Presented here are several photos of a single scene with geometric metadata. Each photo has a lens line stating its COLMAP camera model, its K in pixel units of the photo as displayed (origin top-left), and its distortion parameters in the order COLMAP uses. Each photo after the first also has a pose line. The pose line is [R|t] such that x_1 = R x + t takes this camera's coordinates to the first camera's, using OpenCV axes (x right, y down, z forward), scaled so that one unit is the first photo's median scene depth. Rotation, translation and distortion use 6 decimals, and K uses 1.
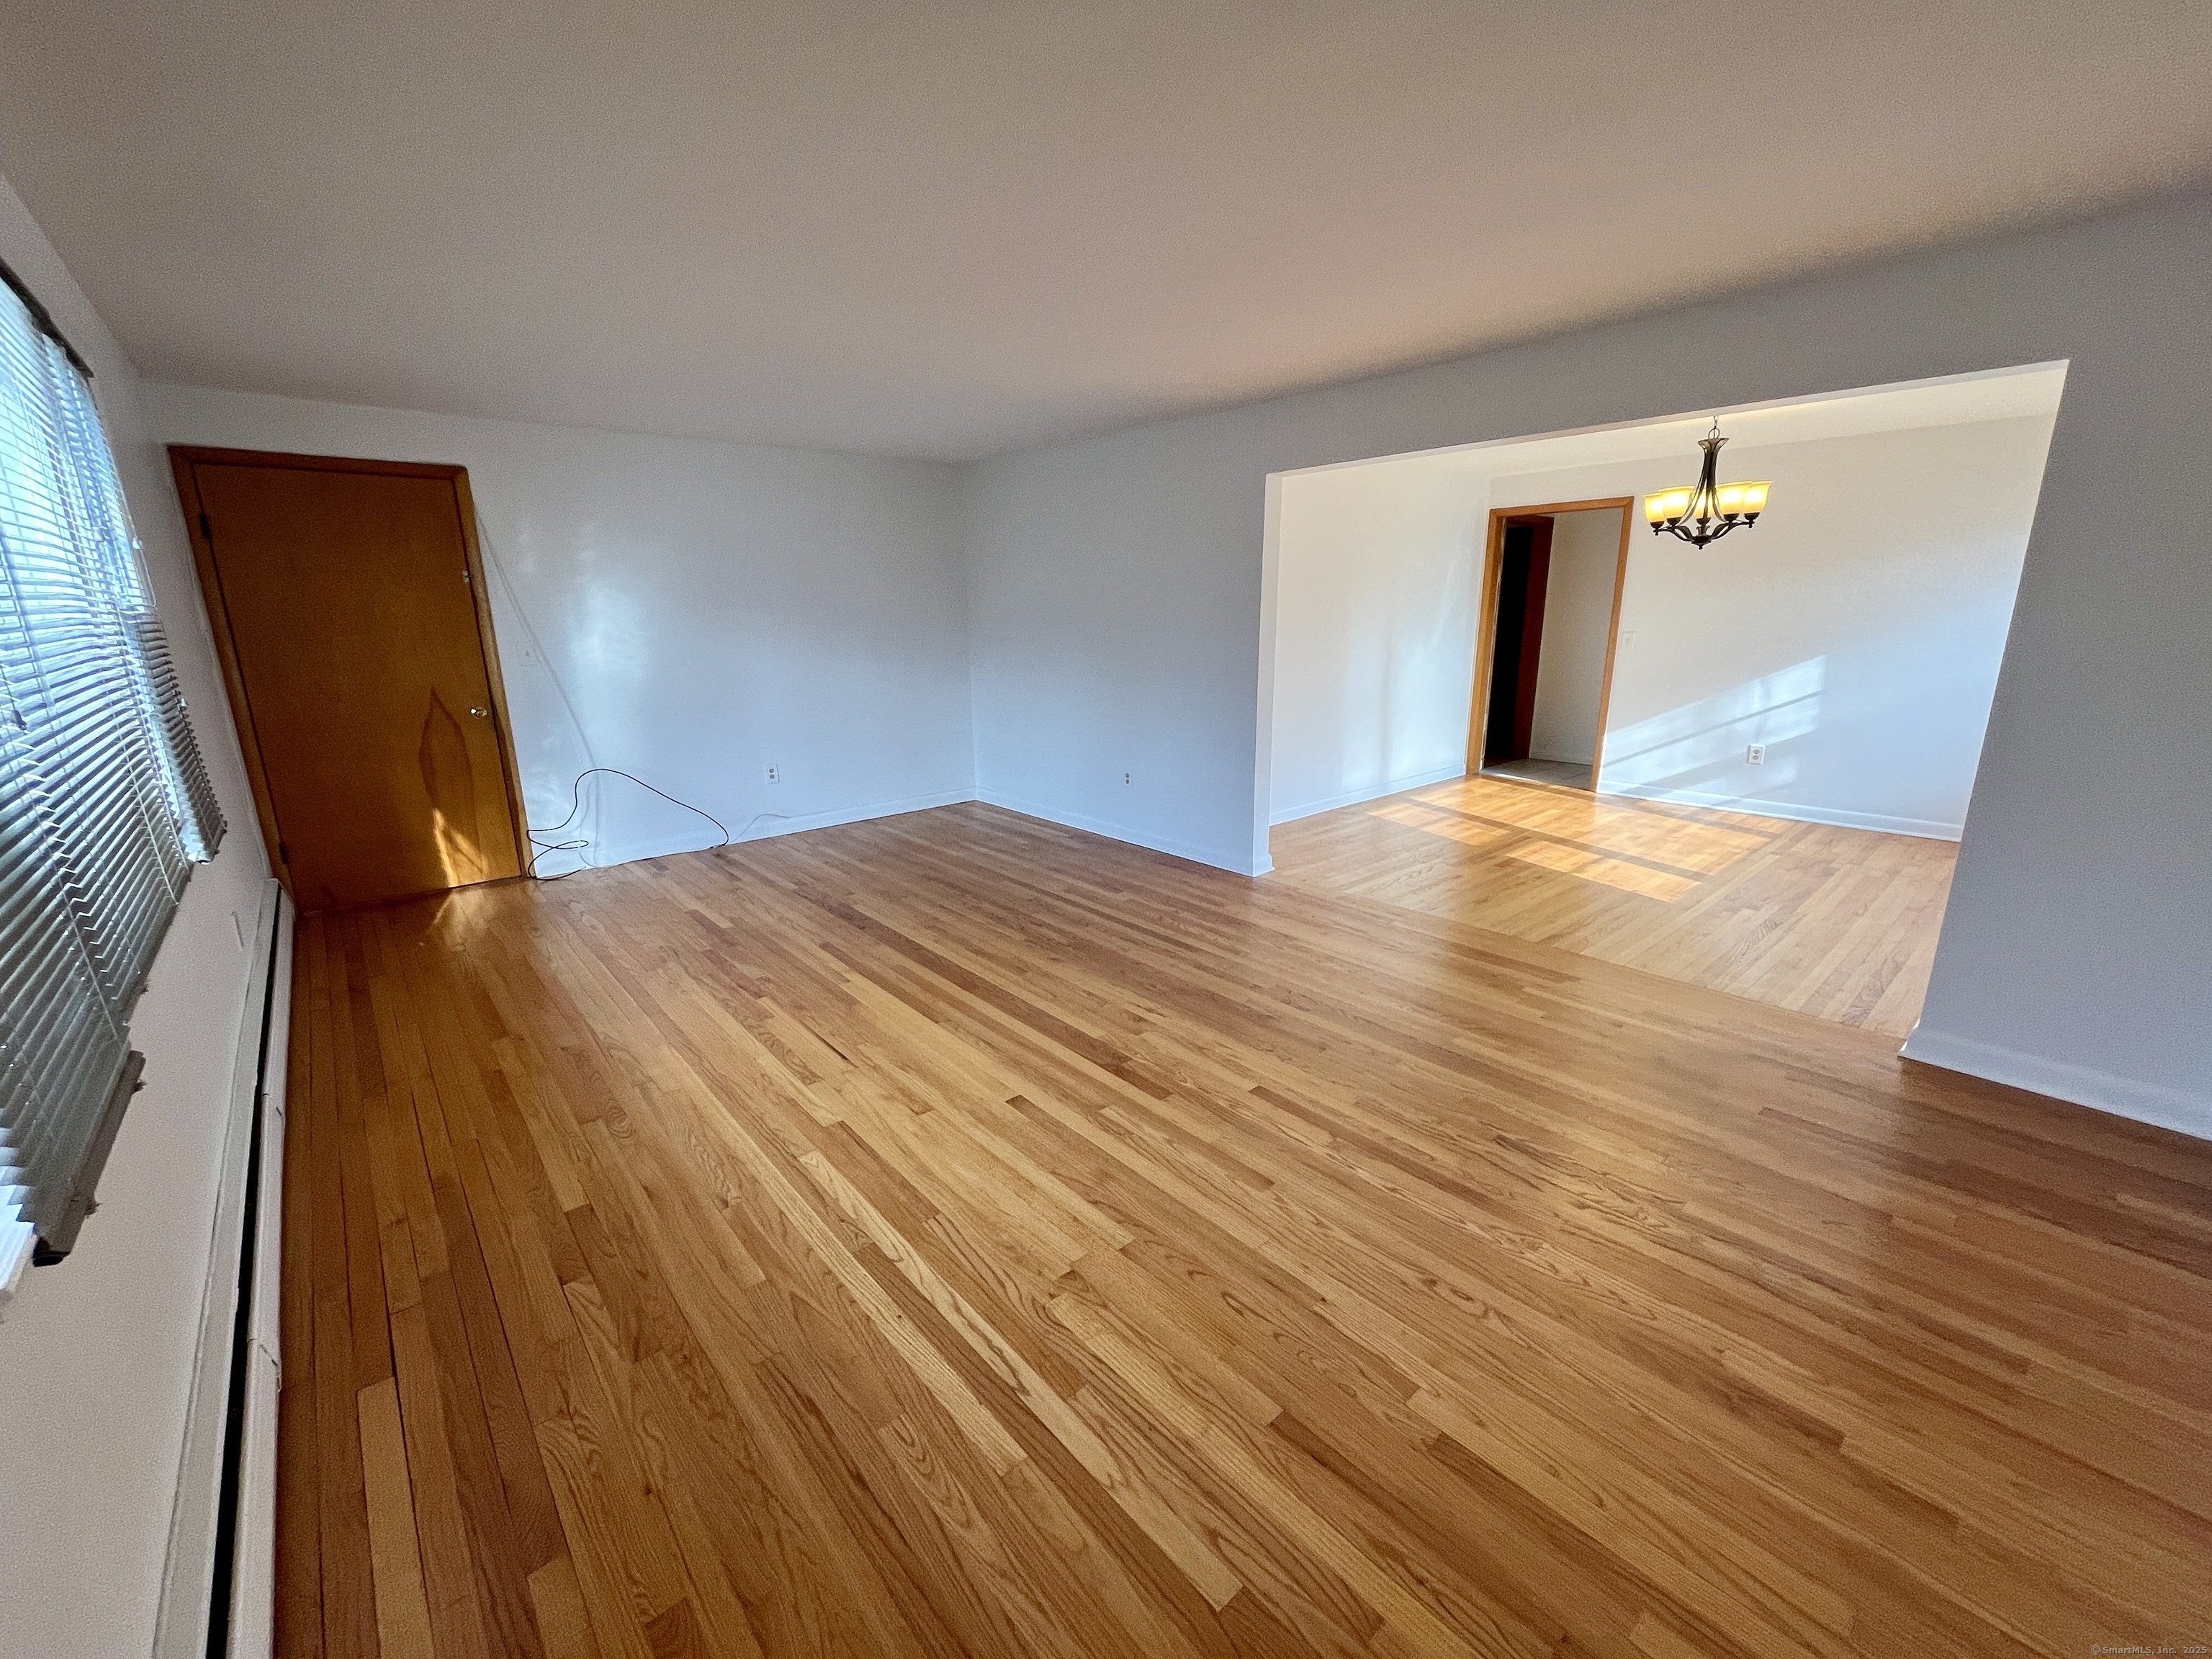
lens RADIAL K [[892.5, 0, 1109.4], [0, 892.5, 826.0], [0, 0, 1]] dist [-0.000765, -0.000714]
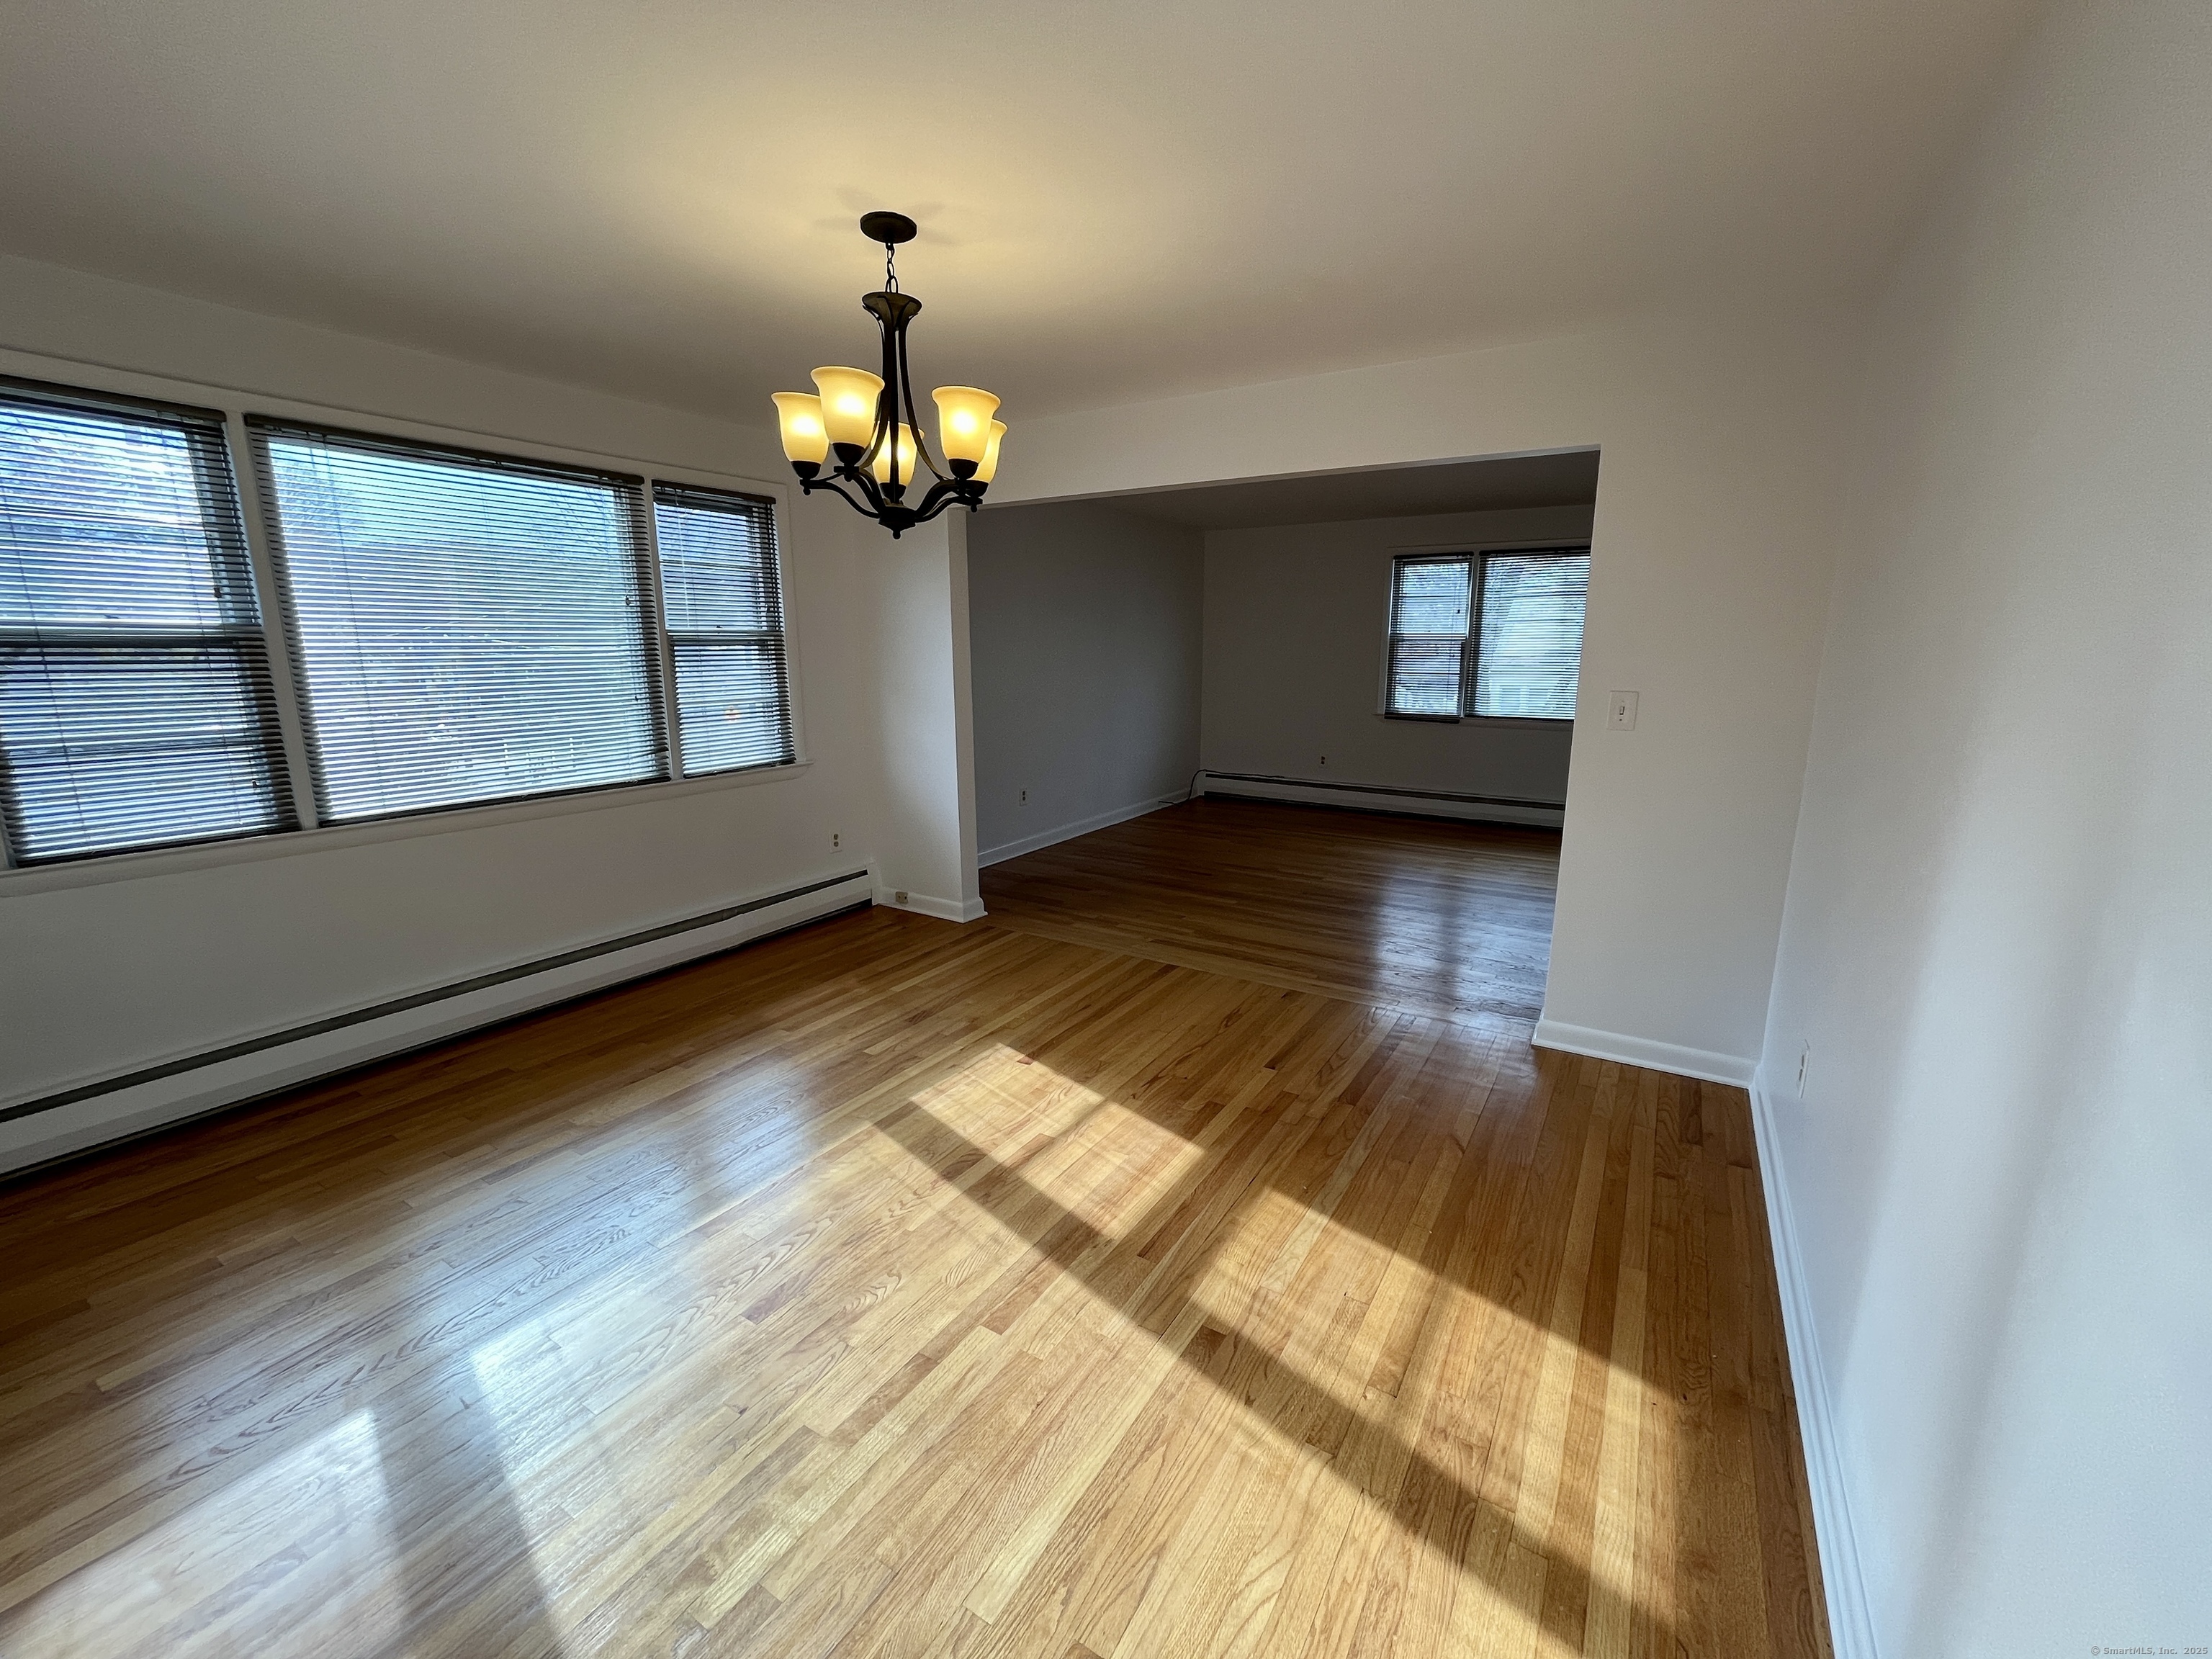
lens RADIAL K [[892.5, 0, 1109.4], [0, 892.5, 826.0], [0, 0, 1]] dist [-0.000765, -0.000714]
pose [[-0.956380, 0.069324, -0.283779, 0.710322], [-0.061654, 0.901651, 0.428047, -0.386898], [0.285544, 0.426872, -0.858047, 1.523720]]
